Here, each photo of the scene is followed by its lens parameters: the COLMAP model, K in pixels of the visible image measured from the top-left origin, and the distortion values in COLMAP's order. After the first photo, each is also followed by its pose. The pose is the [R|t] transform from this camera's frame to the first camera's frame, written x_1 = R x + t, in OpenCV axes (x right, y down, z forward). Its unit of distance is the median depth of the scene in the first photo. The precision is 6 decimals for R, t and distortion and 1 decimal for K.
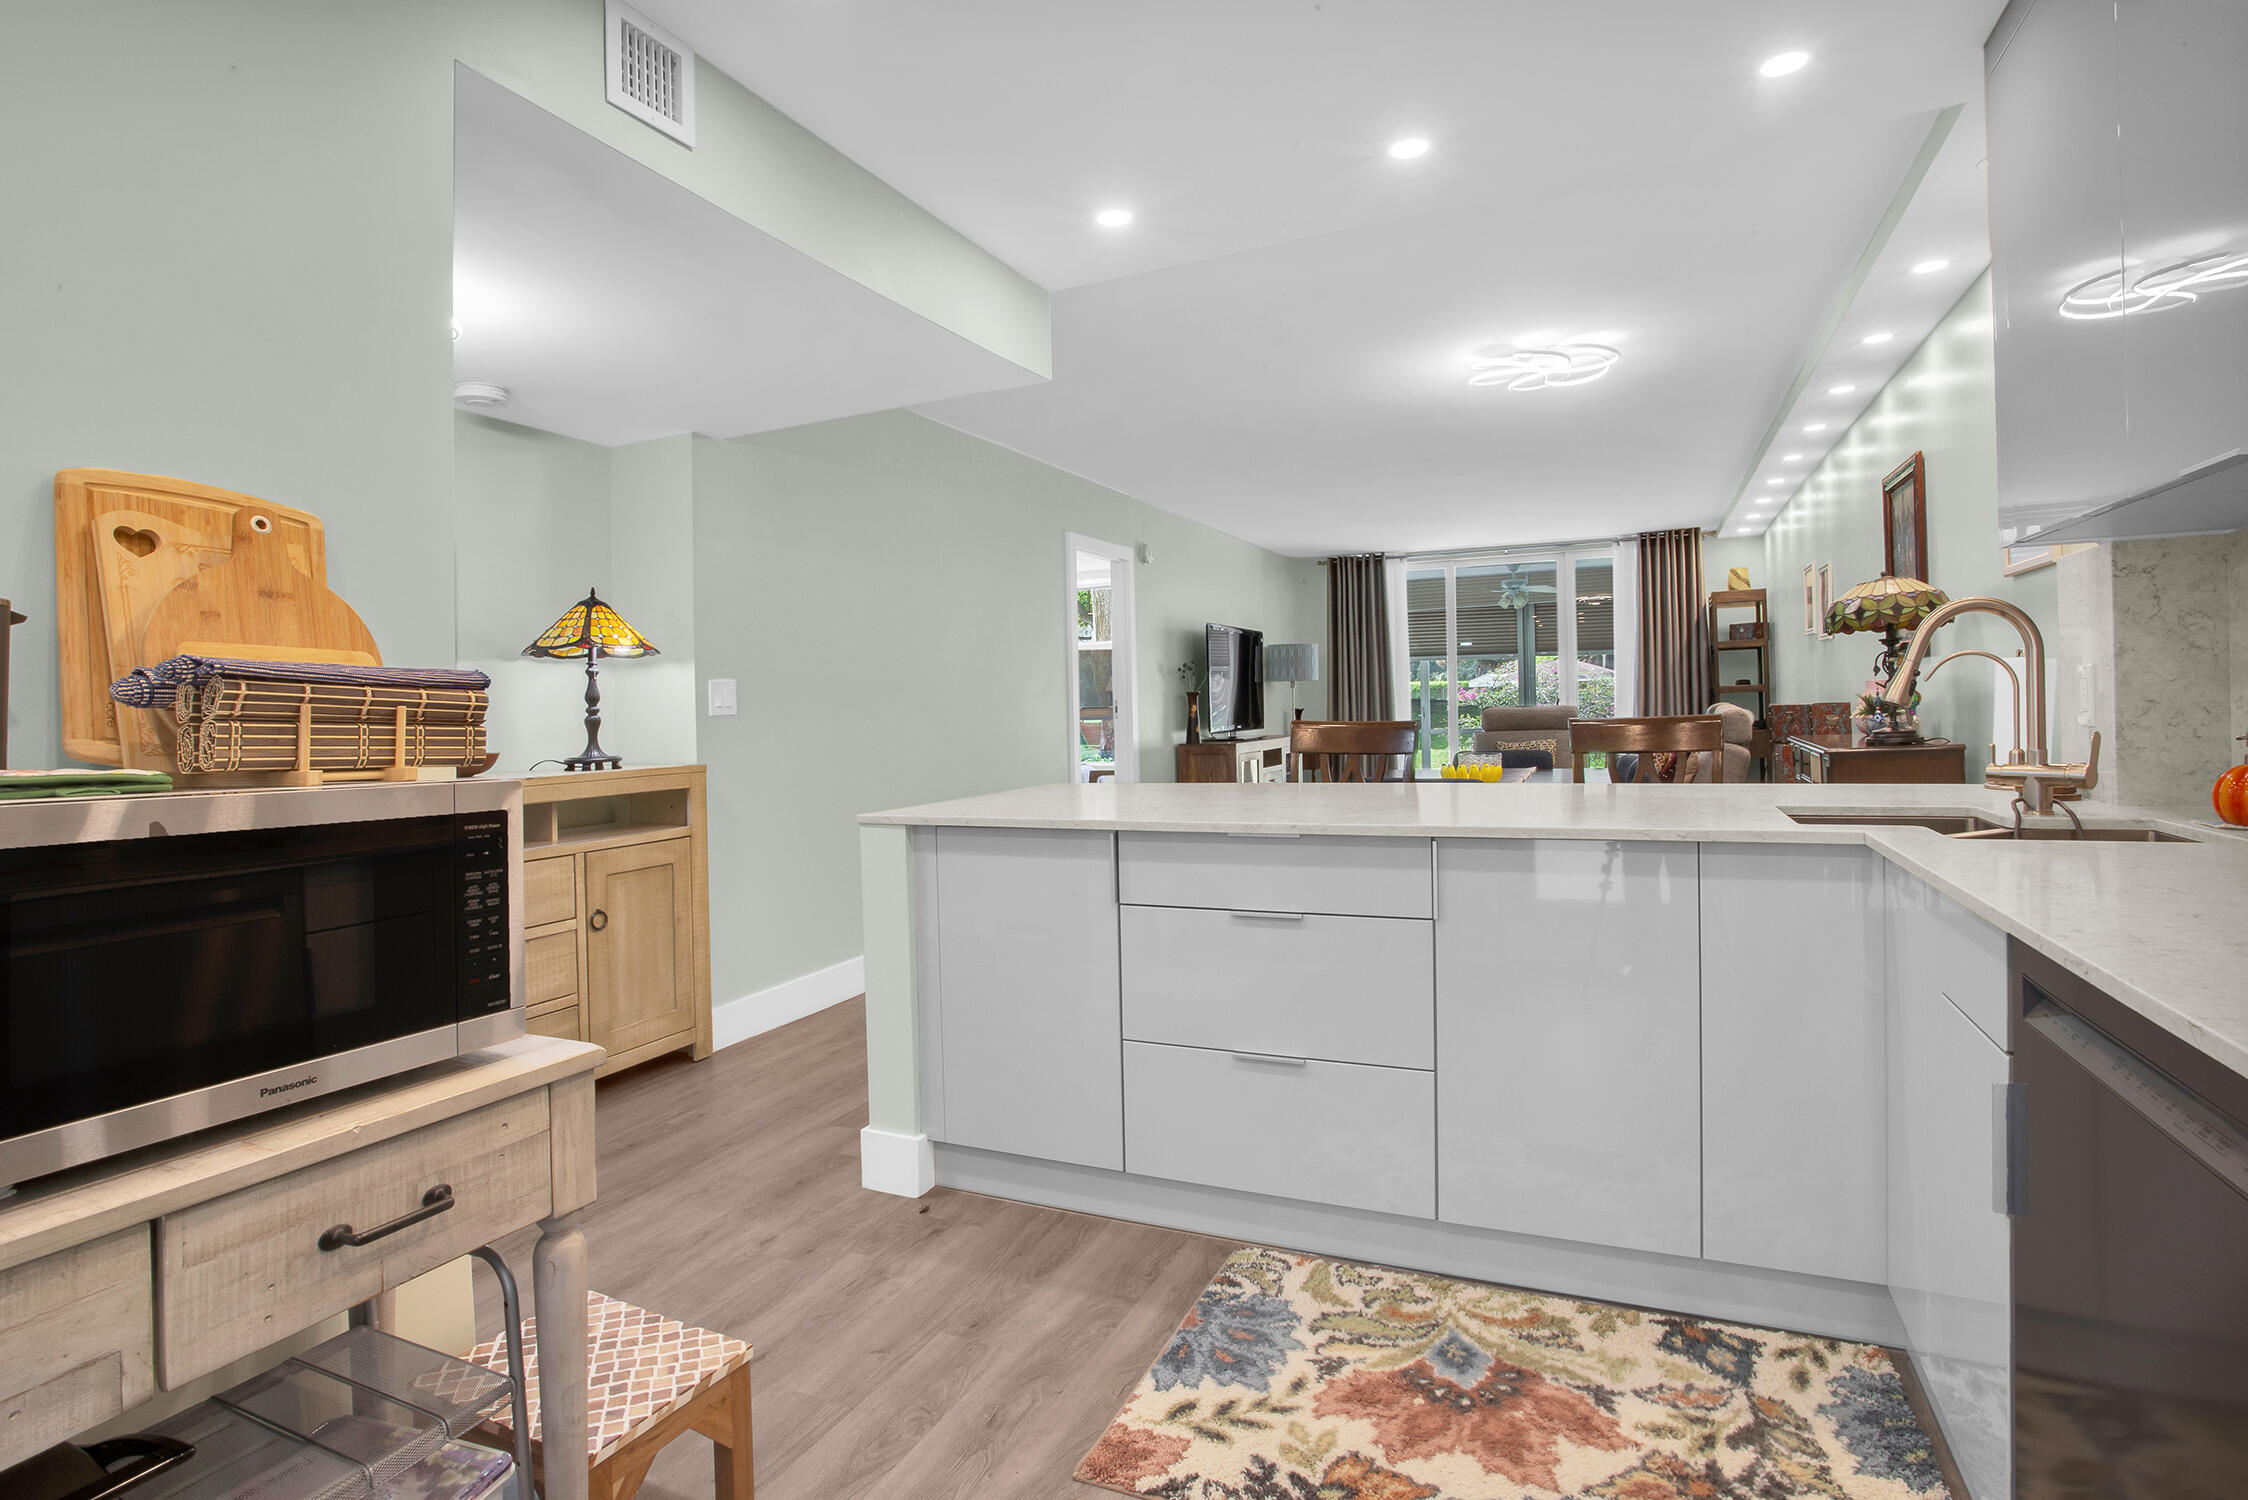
lens RADIAL K [[1138.7, 0, 1085.4], [0, 1138.7, 716.0], [0, 0, 1]] dist [-0.050876, 0.015707]
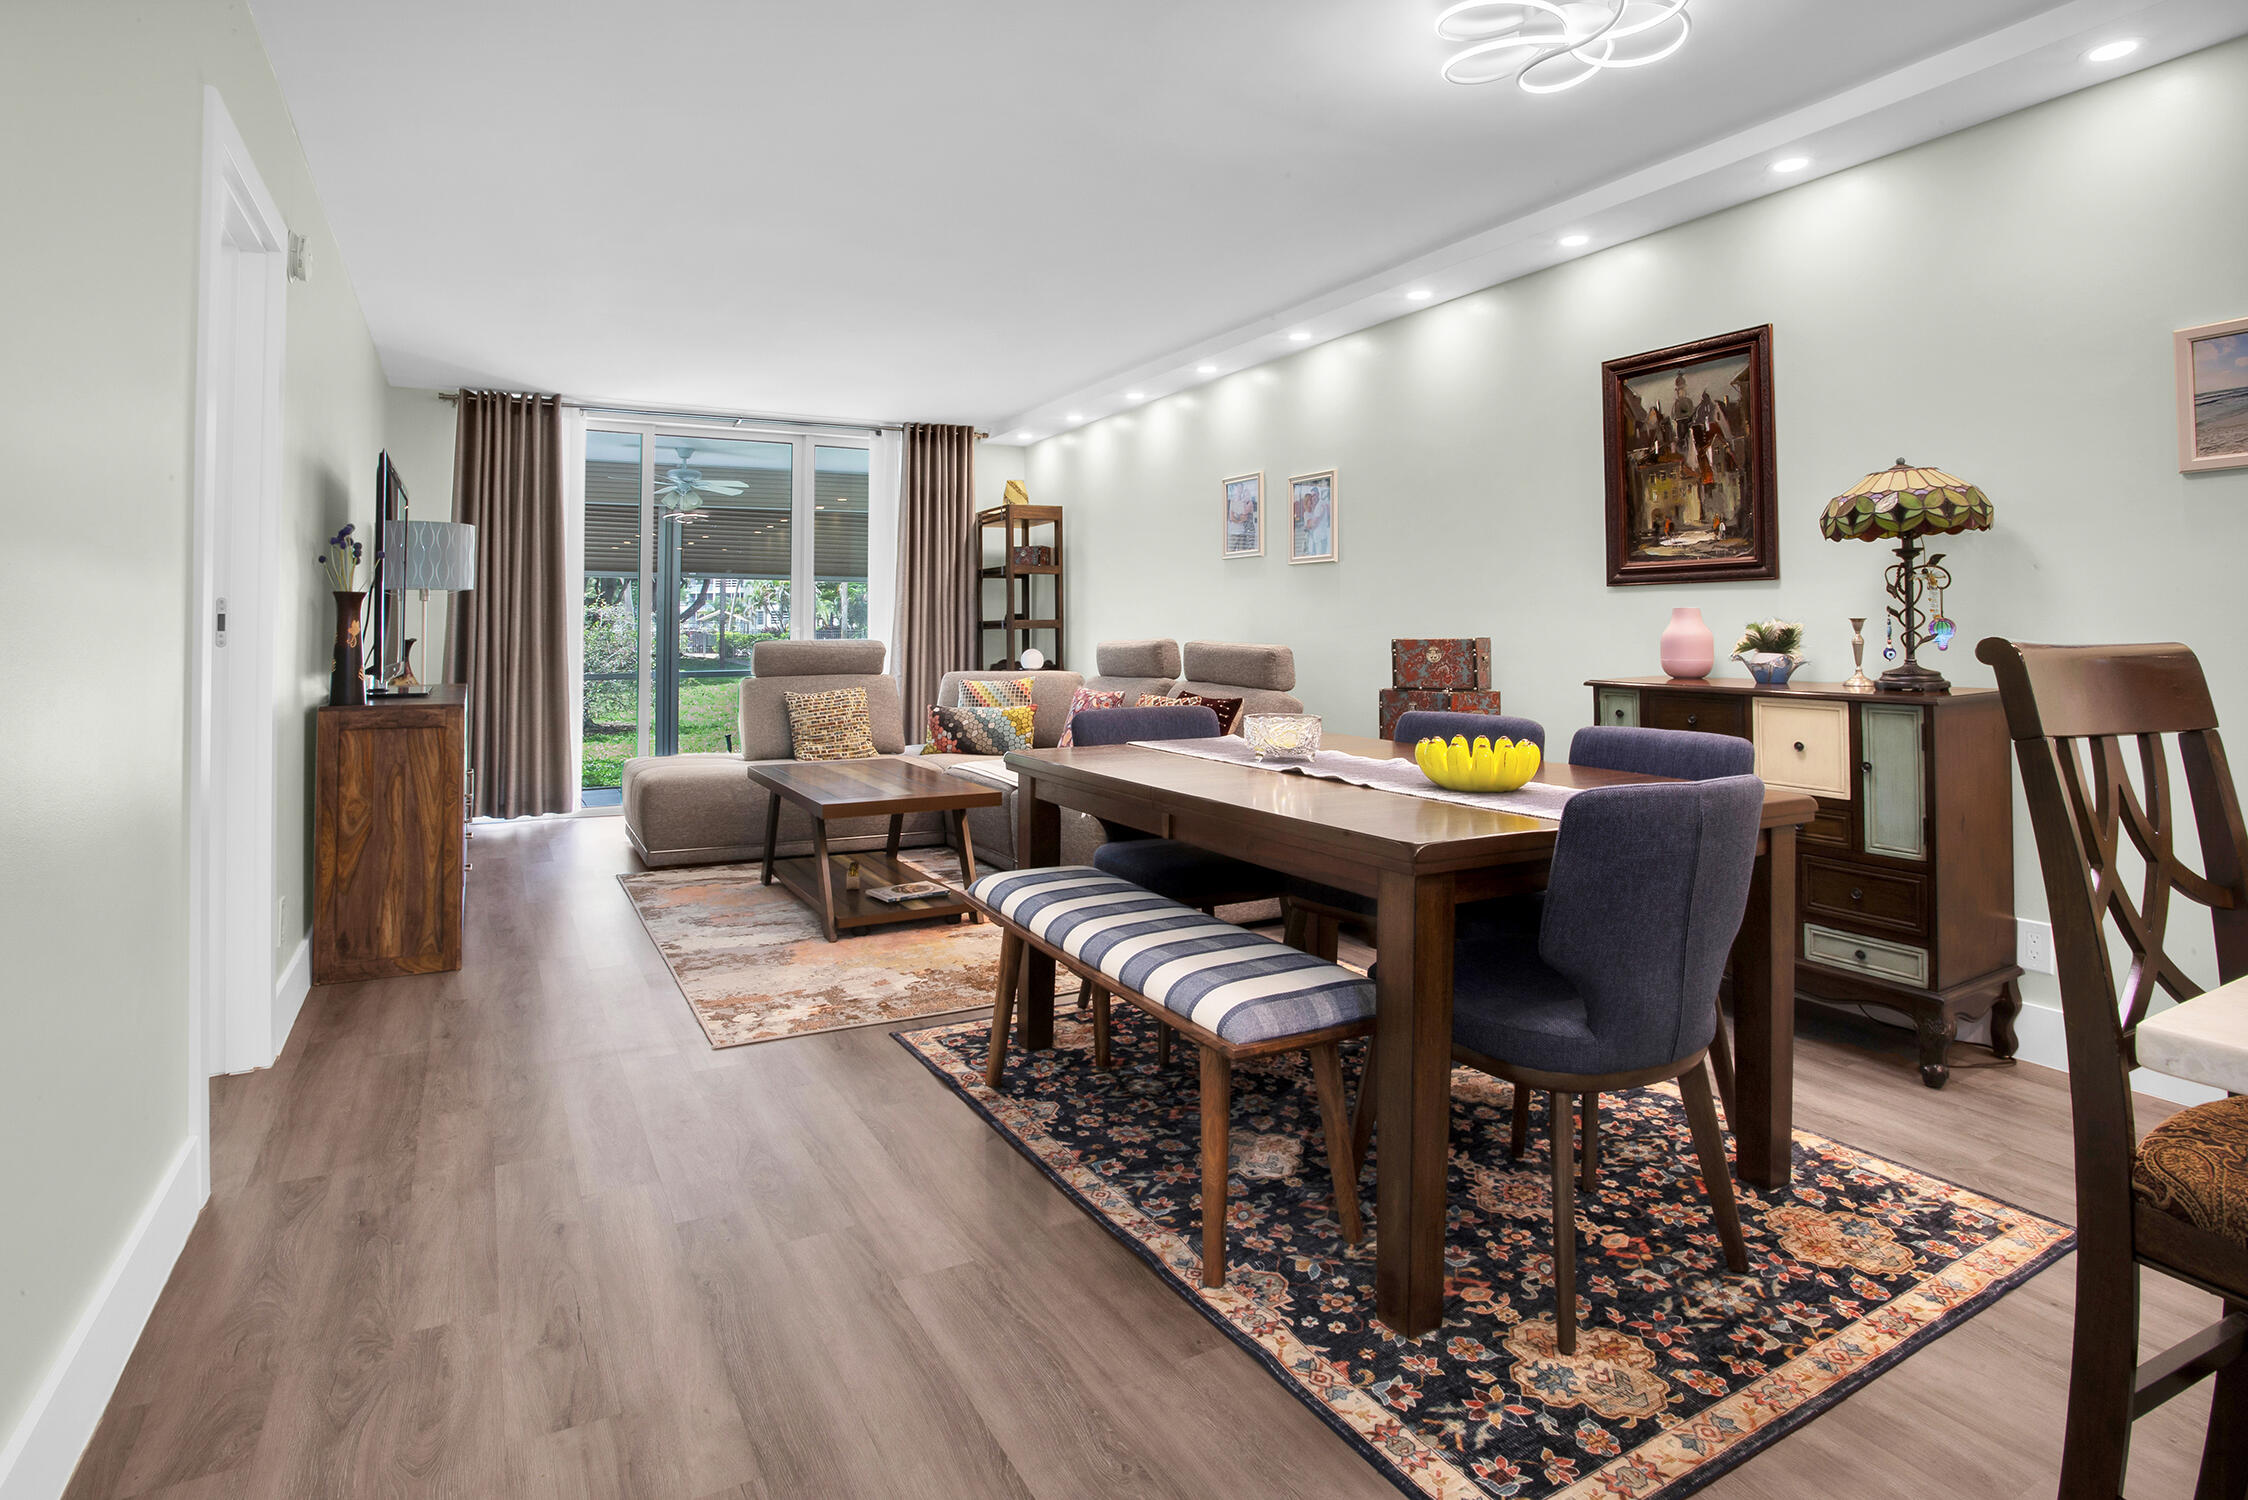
lens RADIAL K [[1171.2, 0, 1120.3], [0, 1171.2, 599.2], [0, 0, 1]] dist [-0.078512, 0.001215]
pose [[0.575391, 0.046061, 0.816581, -0.179165], [-0.005074, 0.998595, -0.052752, 0.006943], [-0.817863, 0.026210, 0.574816, 0.860830]]
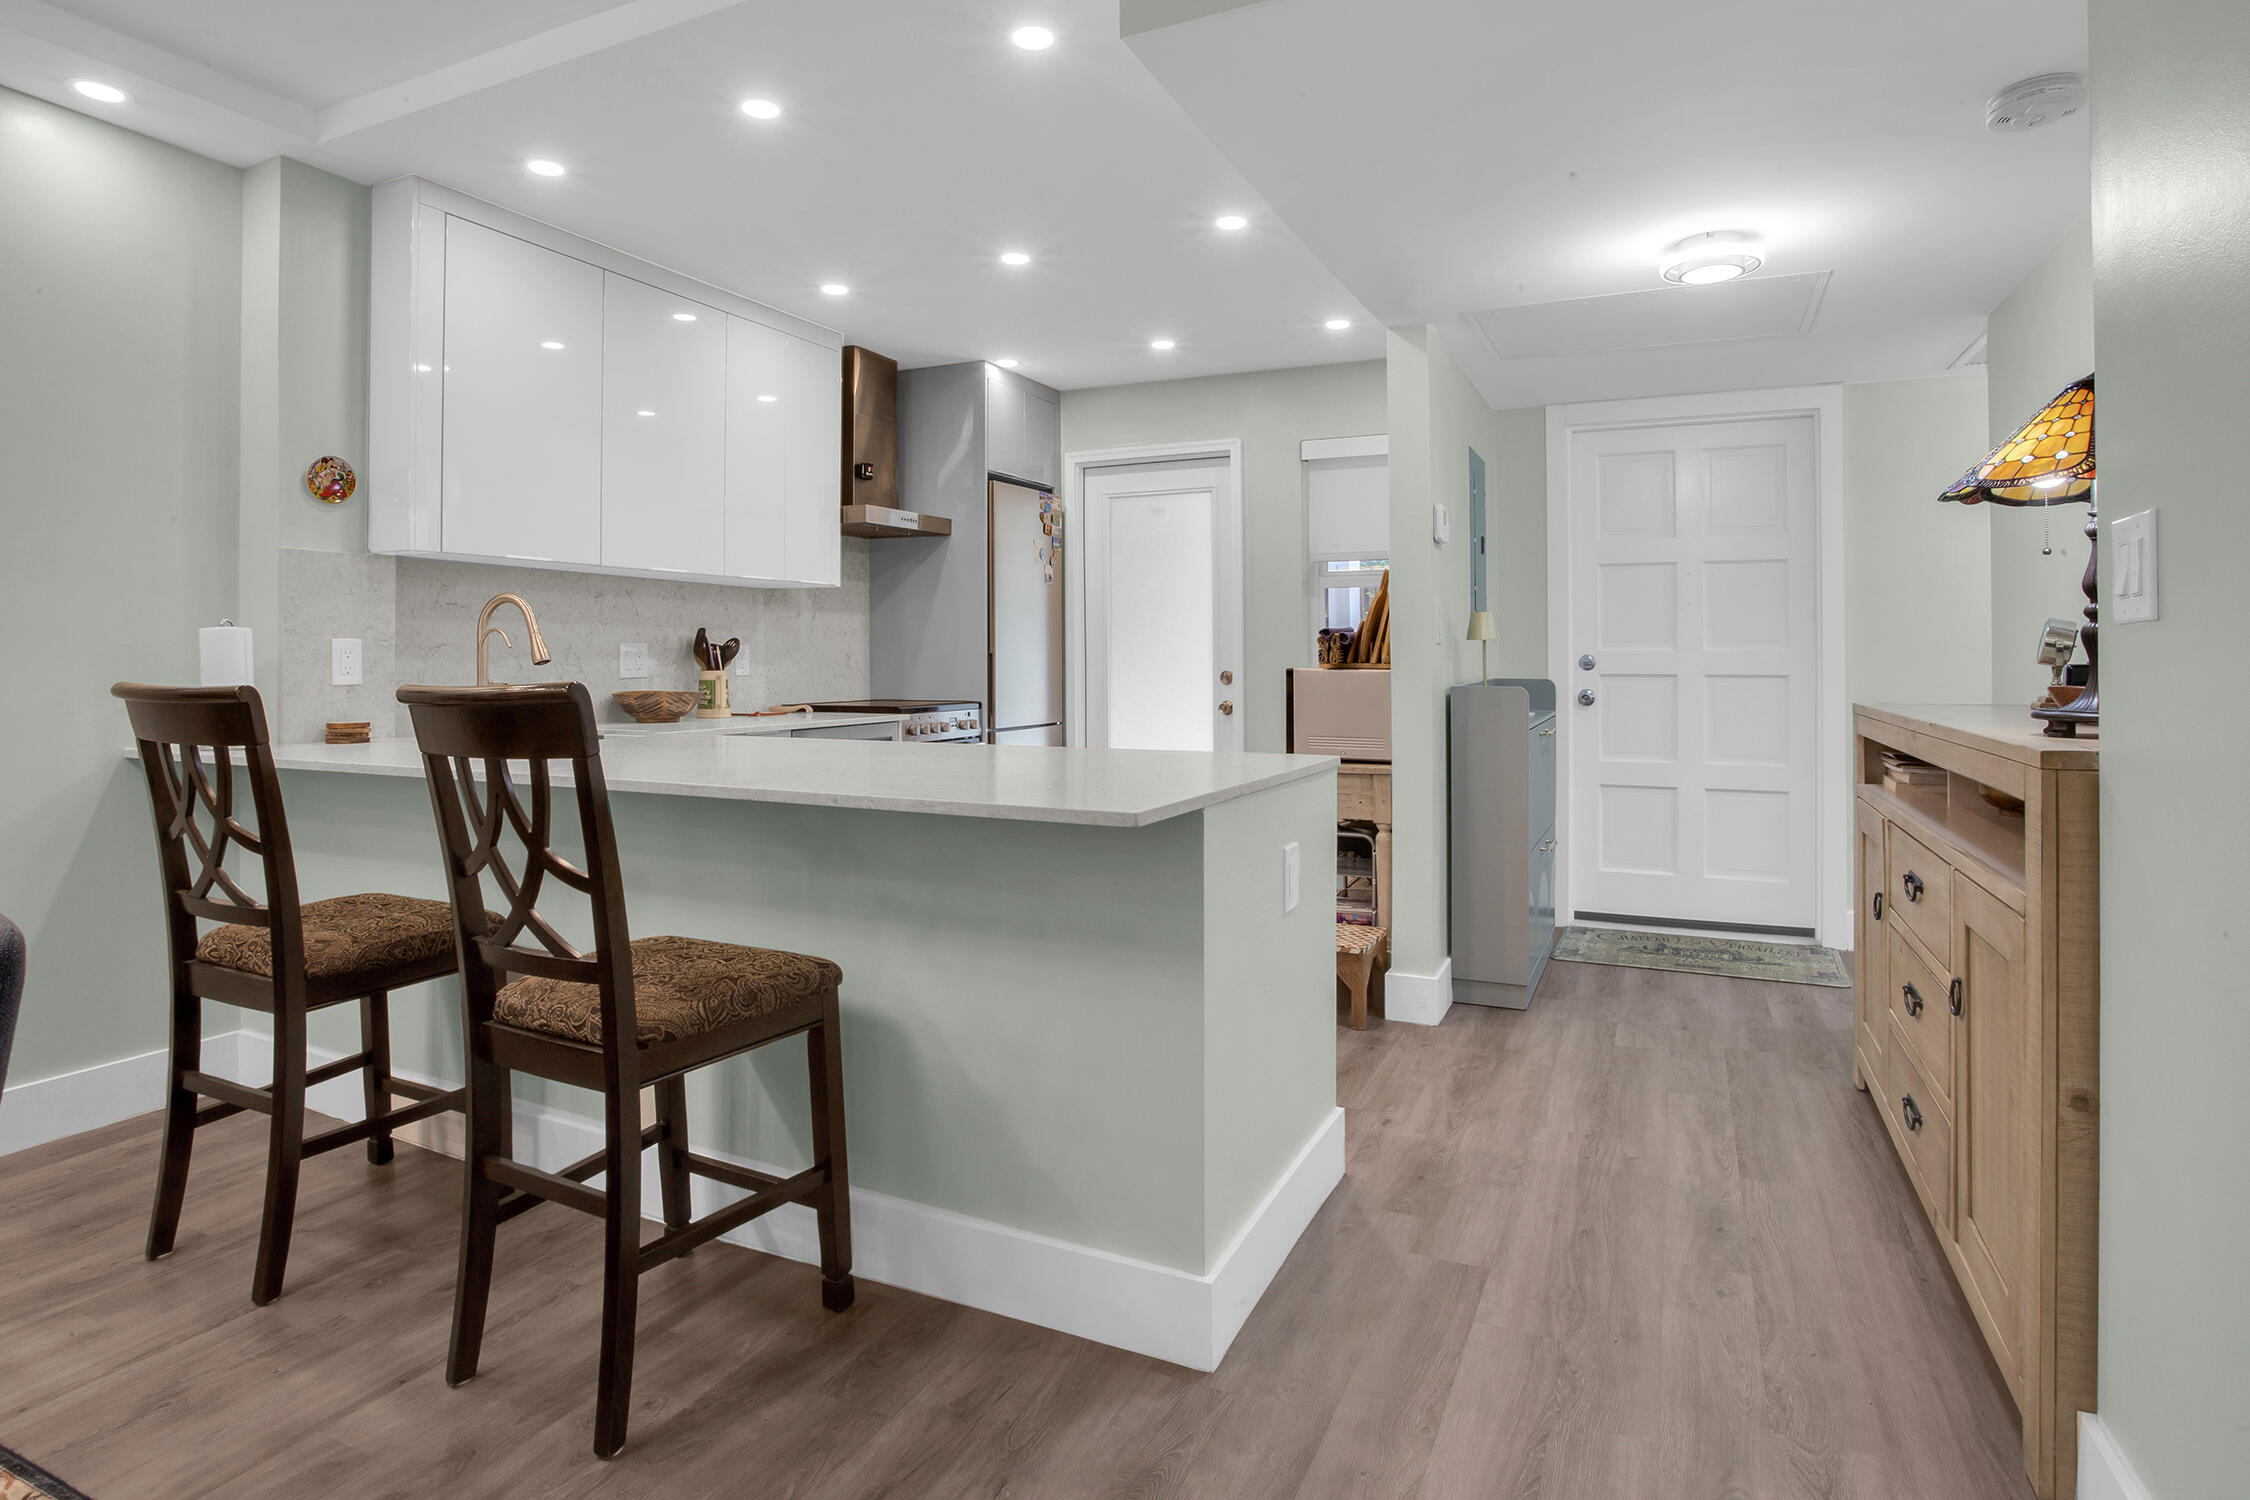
lens RADIAL K [[1181.0, 0, 1108.7], [0, 1181.0, 640.5], [0, 0, 1]] dist [-0.057754, 0.009697]
pose [[-0.999595, 0.028428, 0.001329, -0.013761], [0.028422, 0.999587, -0.004198, -0.005591], [-0.001448, -0.004158, -0.999990, 1.200926]]
